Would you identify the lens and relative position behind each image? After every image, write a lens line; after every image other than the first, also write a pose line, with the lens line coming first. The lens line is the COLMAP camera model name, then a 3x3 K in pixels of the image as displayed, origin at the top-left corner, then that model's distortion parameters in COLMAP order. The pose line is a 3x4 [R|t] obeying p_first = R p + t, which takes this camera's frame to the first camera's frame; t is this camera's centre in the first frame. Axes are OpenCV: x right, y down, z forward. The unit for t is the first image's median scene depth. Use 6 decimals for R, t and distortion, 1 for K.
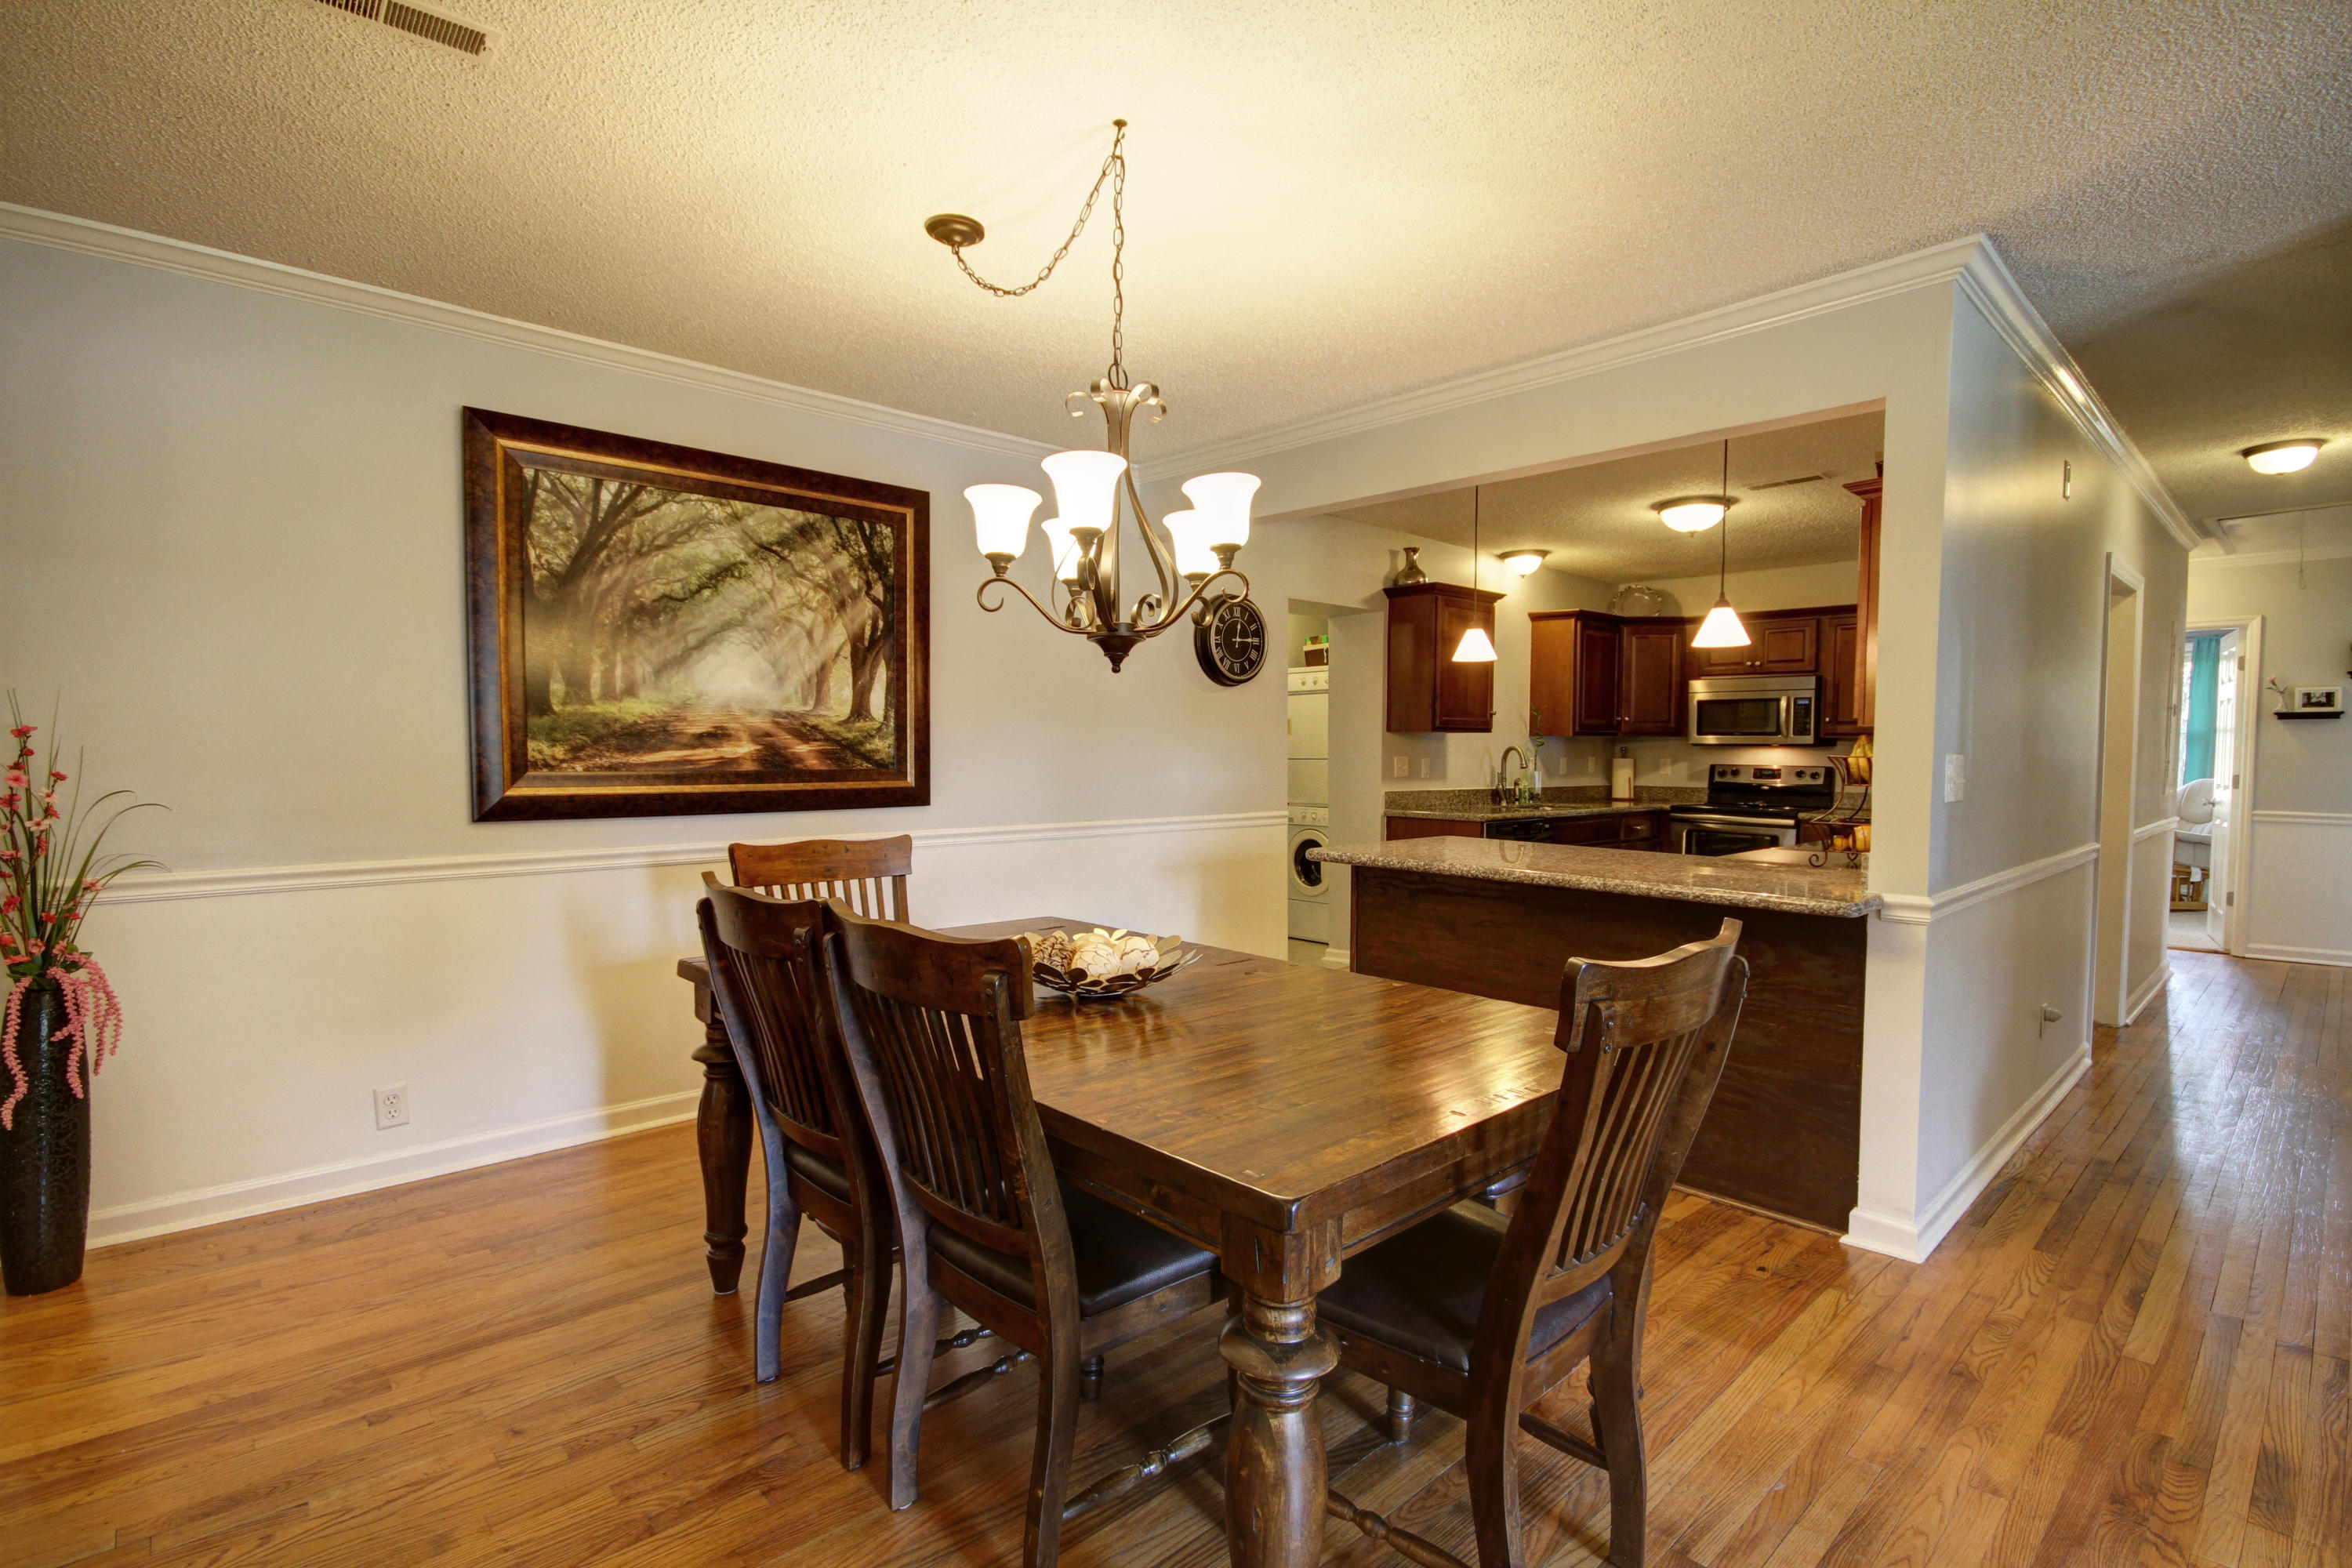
lens RADIAL K [[1087.9, 0, 1181.1], [0, 1087.9, 792.2], [0, 0, 1]] dist [0.005613, -0.010905]
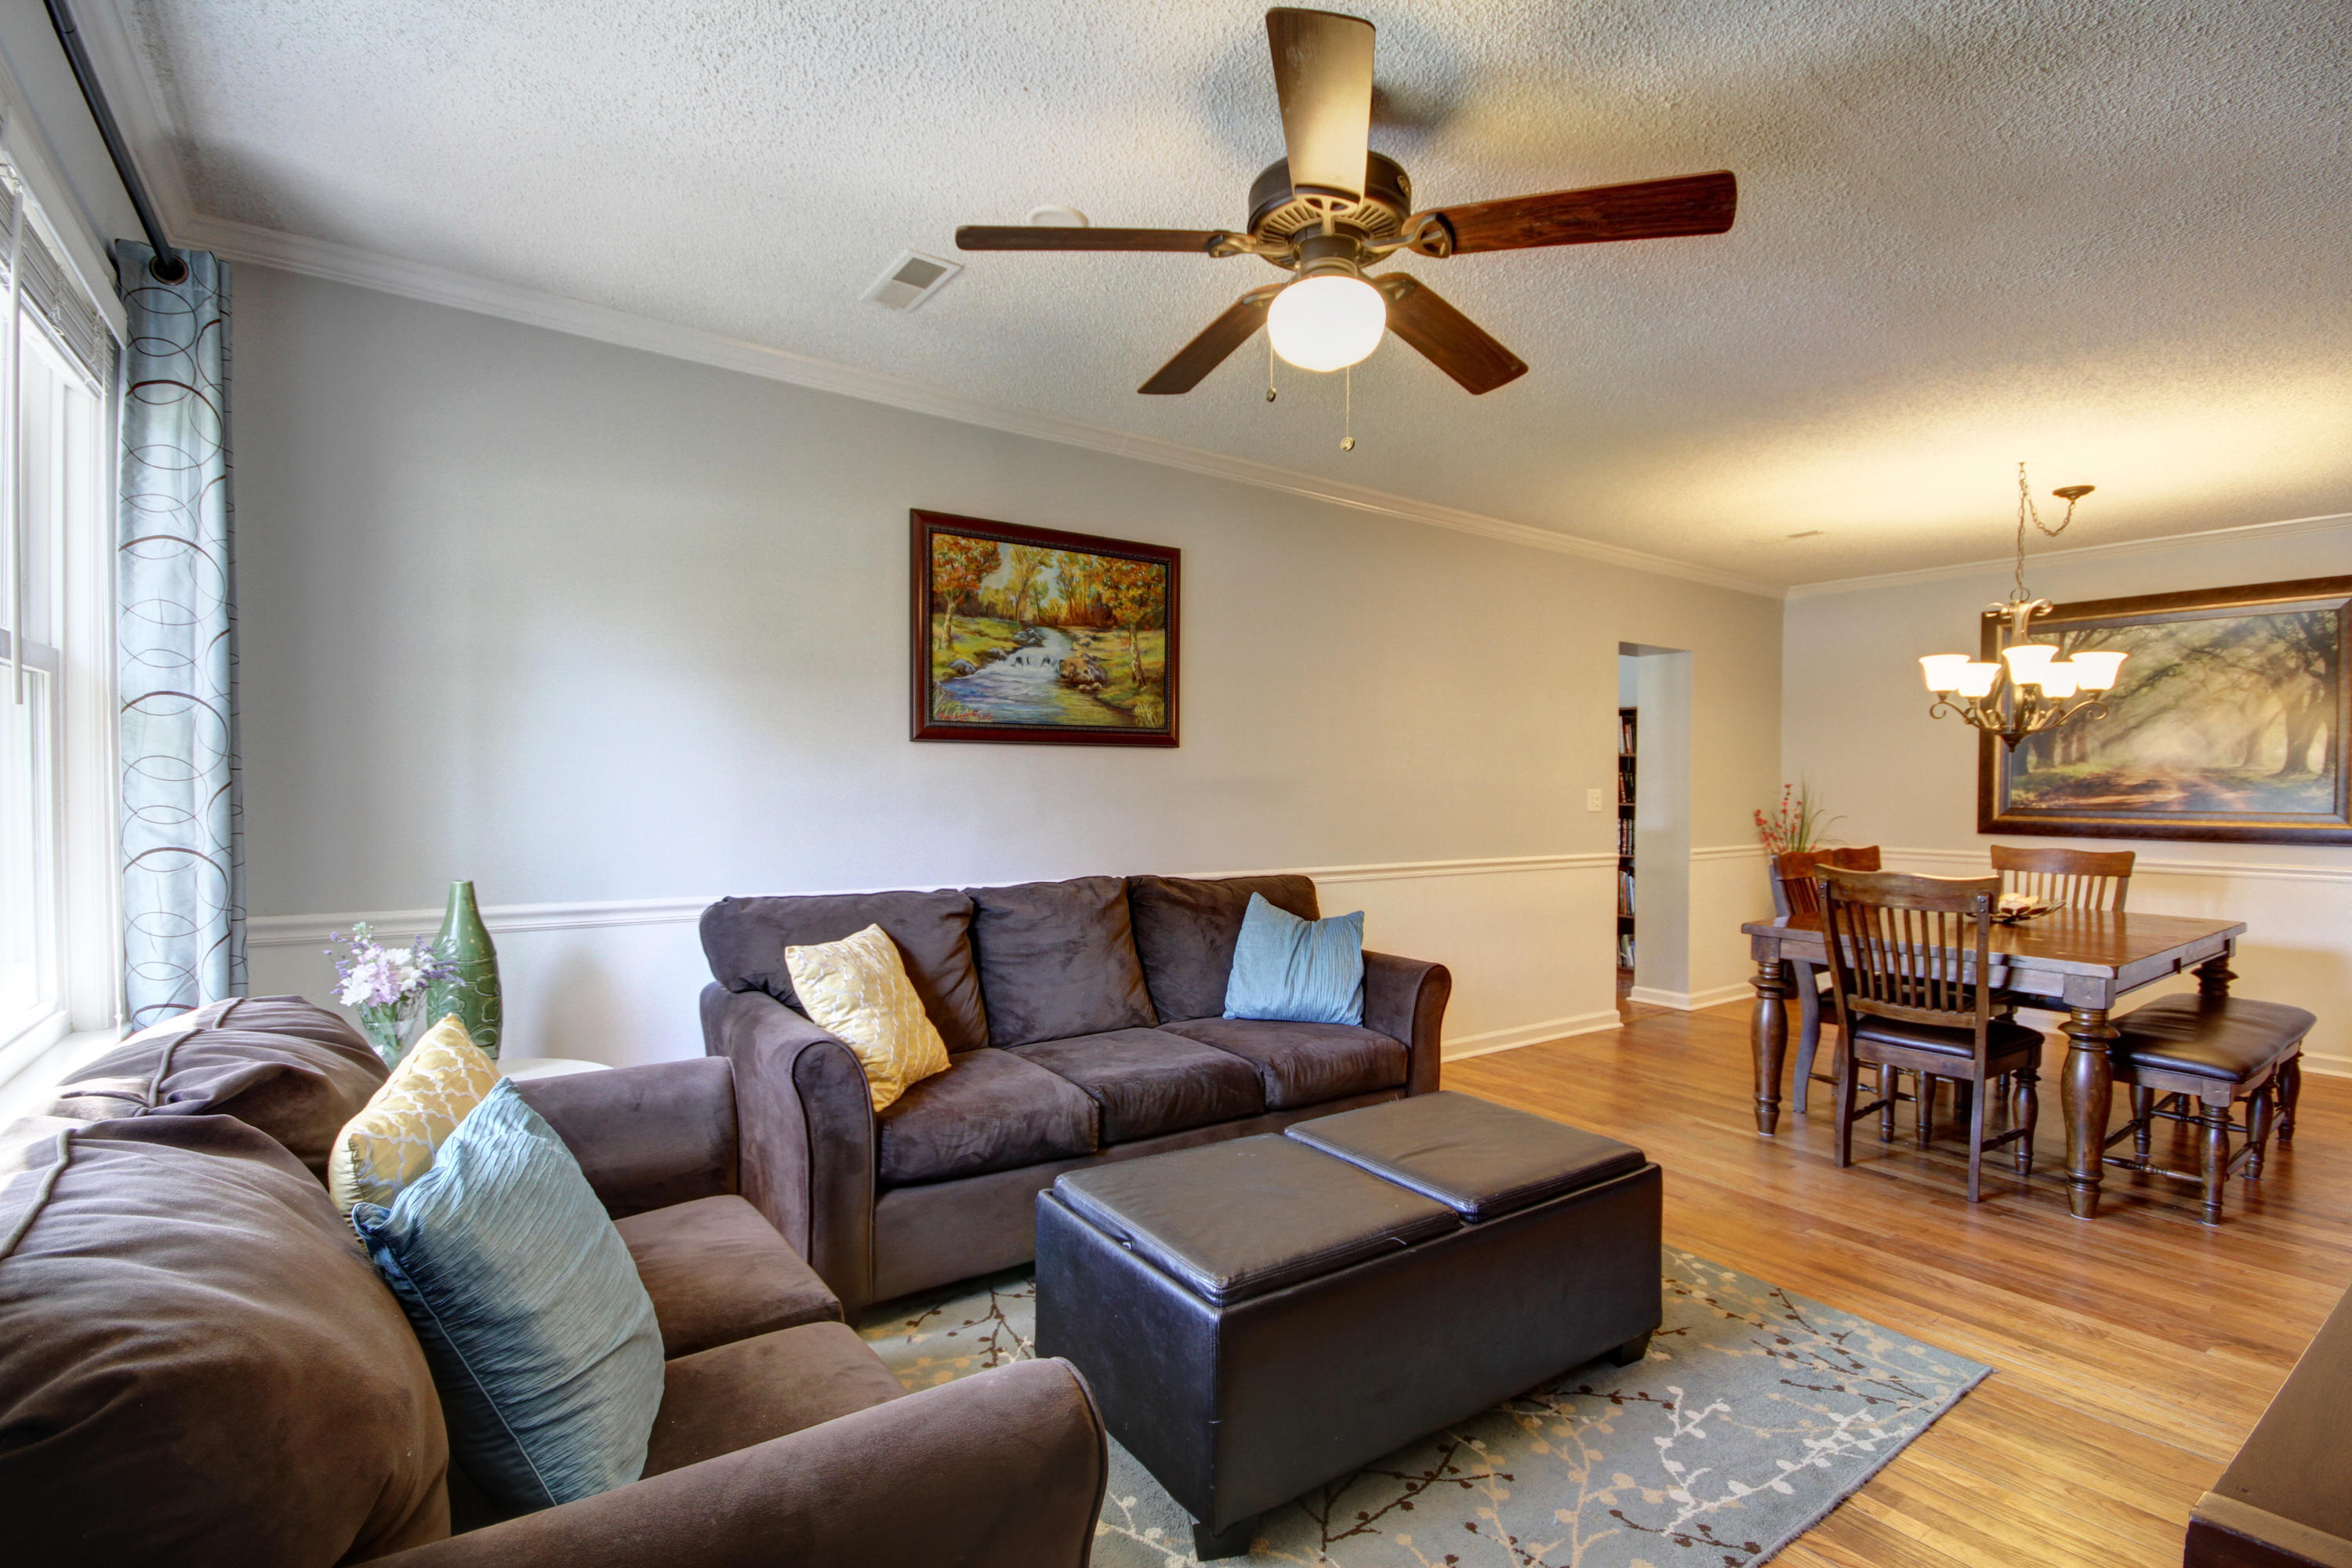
lens RADIAL K [[1087.9, 0, 1173.1], [0, 1087.9, 796.9], [0, 0, 1]] dist [0.005613, -0.010905]
pose [[-0.129171, 0.005038, -0.991610, 1.846833], [-0.049295, 0.998718, 0.011496, 0.016224], [0.990396, 0.050366, -0.128757, -0.172016]]
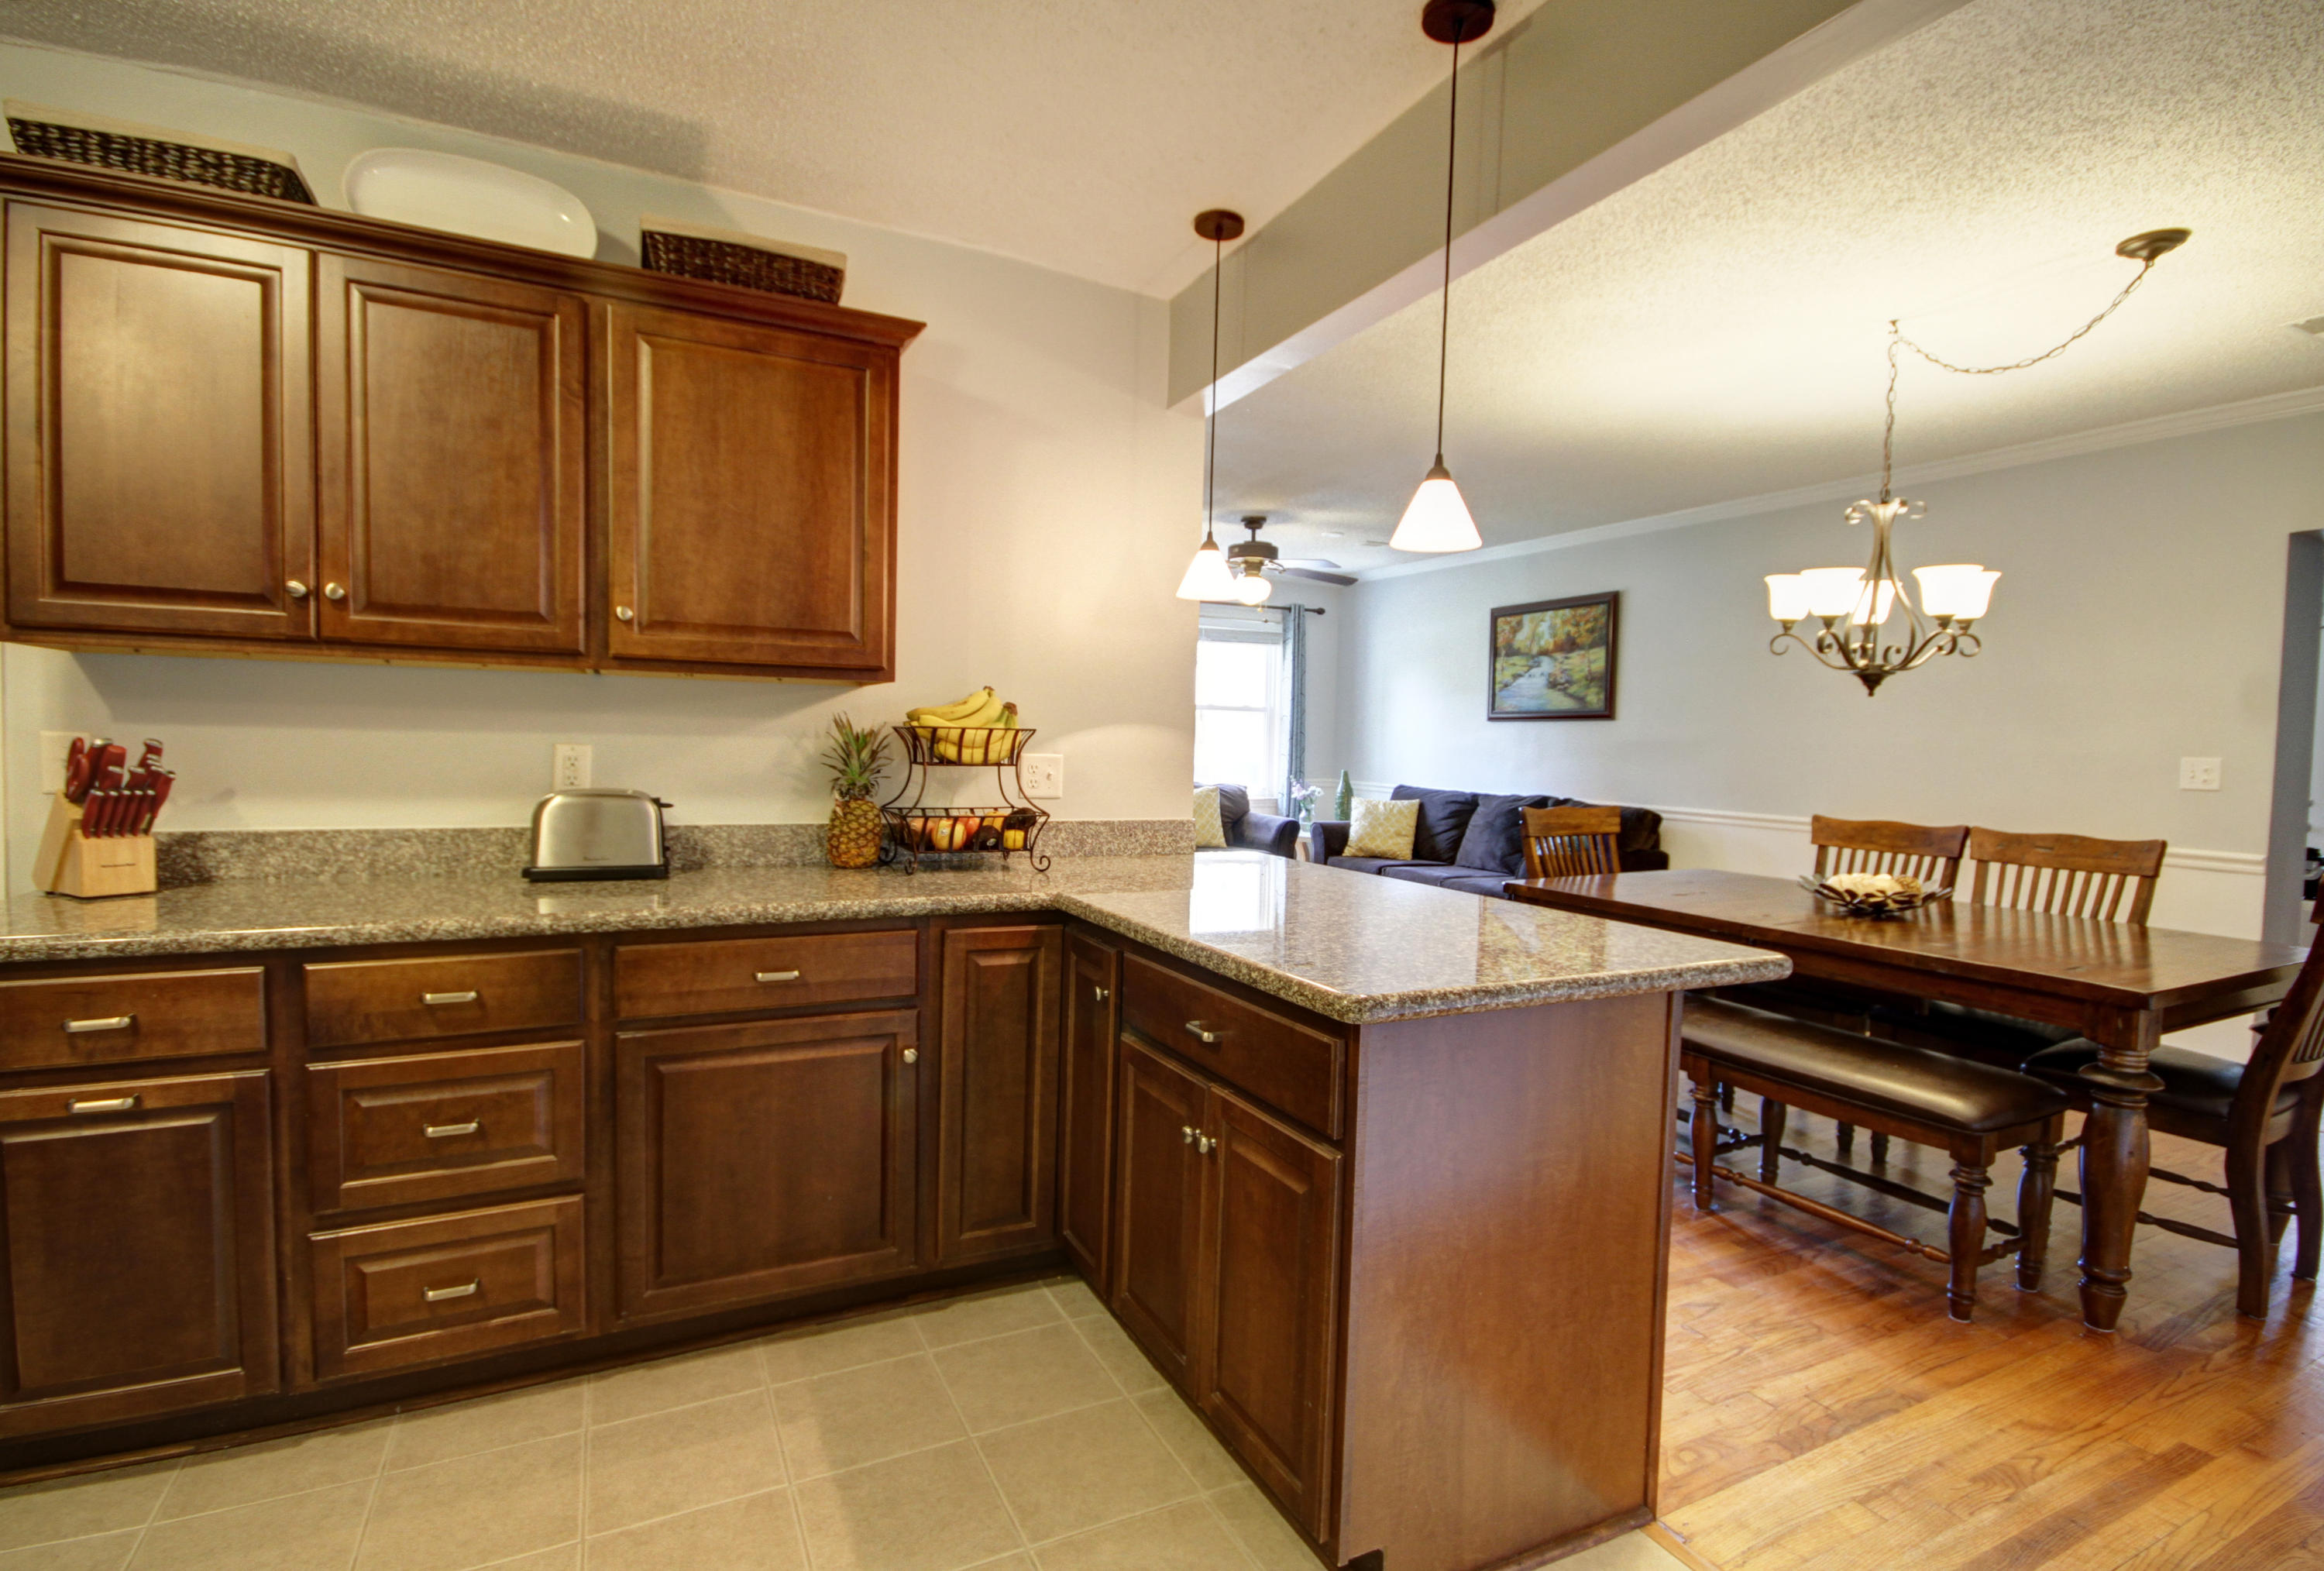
lens RADIAL K [[1123.4, 0, 1172.2], [0, 1123.4, 805.2], [0, 0, 1]] dist [-0.024997, -0.000123]
pose [[-0.959903, -0.046332, 0.276478, 0.397129], [-0.018946, 0.994715, 0.100913, -0.091971], [-0.279693, 0.091629, -0.955707, 2.545306]]
